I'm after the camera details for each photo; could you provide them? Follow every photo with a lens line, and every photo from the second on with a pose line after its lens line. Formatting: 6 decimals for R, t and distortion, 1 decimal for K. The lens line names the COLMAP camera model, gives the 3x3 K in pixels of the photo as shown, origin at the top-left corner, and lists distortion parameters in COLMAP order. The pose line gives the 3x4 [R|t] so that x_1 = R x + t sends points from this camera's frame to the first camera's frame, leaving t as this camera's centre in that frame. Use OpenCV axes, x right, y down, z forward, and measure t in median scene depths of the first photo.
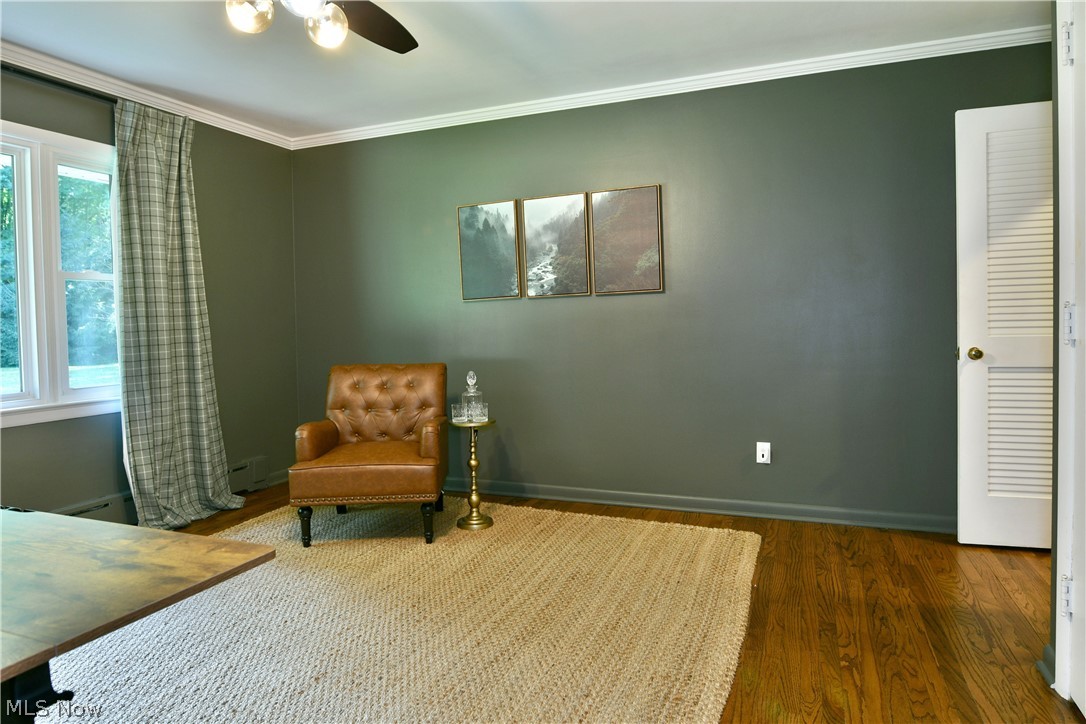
lens RADIAL K [[662.6, 0, 543.2], [0, 662.6, 361.7], [0, 0, 1]] dist [-0.014771, -0.000089]
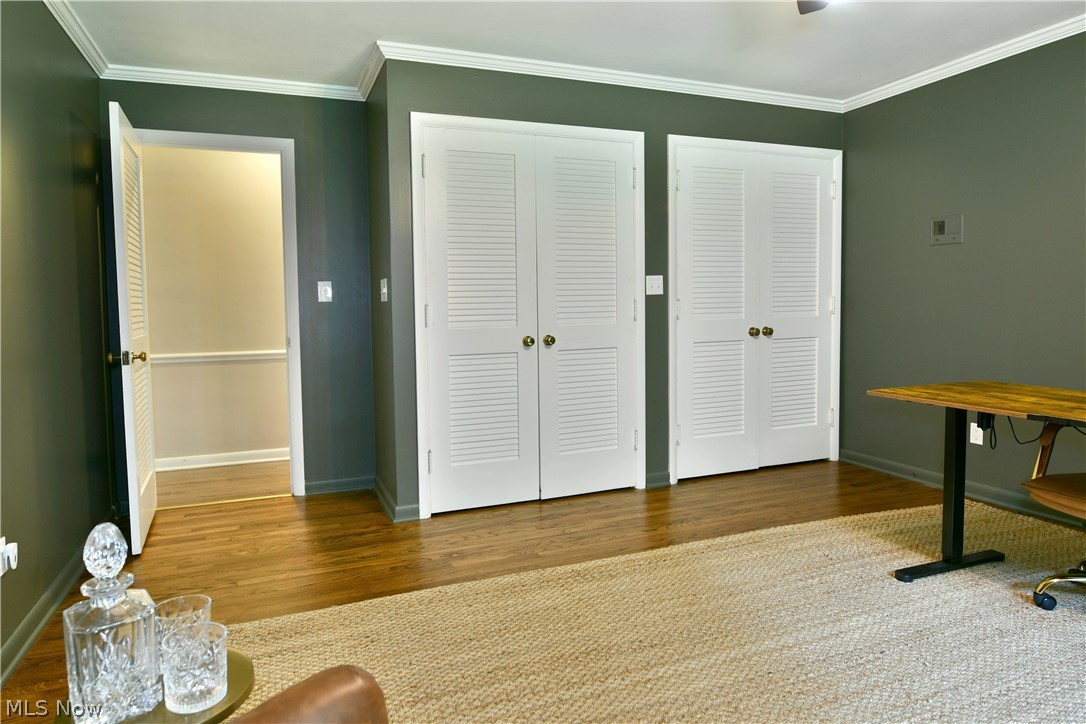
lens RADIAL K [[662.6, 0, 541.8], [0, 662.6, 358.8], [0, 0, 1]] dist [-0.014771, -0.000089]
pose [[-0.684540, -0.035697, 0.728101, -0.550134], [0.077802, 0.989518, 0.121661, -0.092883], [-0.724812, 0.139929, -0.674587, 1.418368]]
